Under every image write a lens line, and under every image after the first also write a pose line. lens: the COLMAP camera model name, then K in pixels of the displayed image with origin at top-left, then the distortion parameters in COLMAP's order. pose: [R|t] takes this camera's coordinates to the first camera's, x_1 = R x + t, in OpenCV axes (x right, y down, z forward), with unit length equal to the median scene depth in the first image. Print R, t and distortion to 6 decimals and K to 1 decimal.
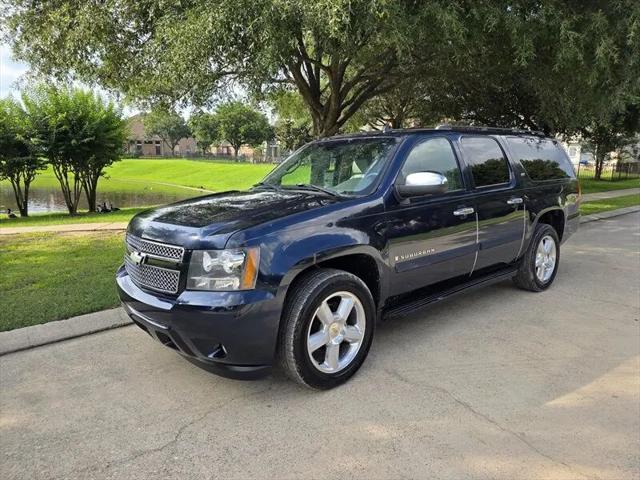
lens RADIAL K [[425.1, 0, 322.7], [0, 425.1, 226.9], [0, 0, 1]] dist [0.060114, -0.061060]
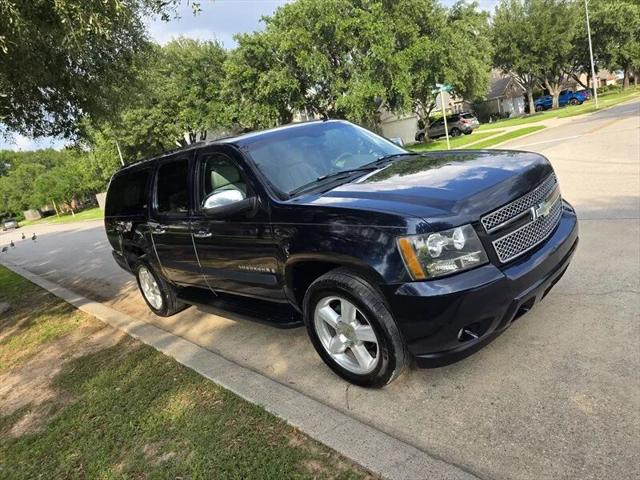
lens RADIAL K [[430.3, 0, 322.2], [0, 430.3, 228.9], [0, 0, 1]] dist [0.062293, -0.061652]
pose [[-0.046607, -0.181776, 0.982235, -0.893228], [0.369441, 0.910445, 0.186020, -0.156541], [-0.928085, 0.371547, 0.024722, 0.966687]]
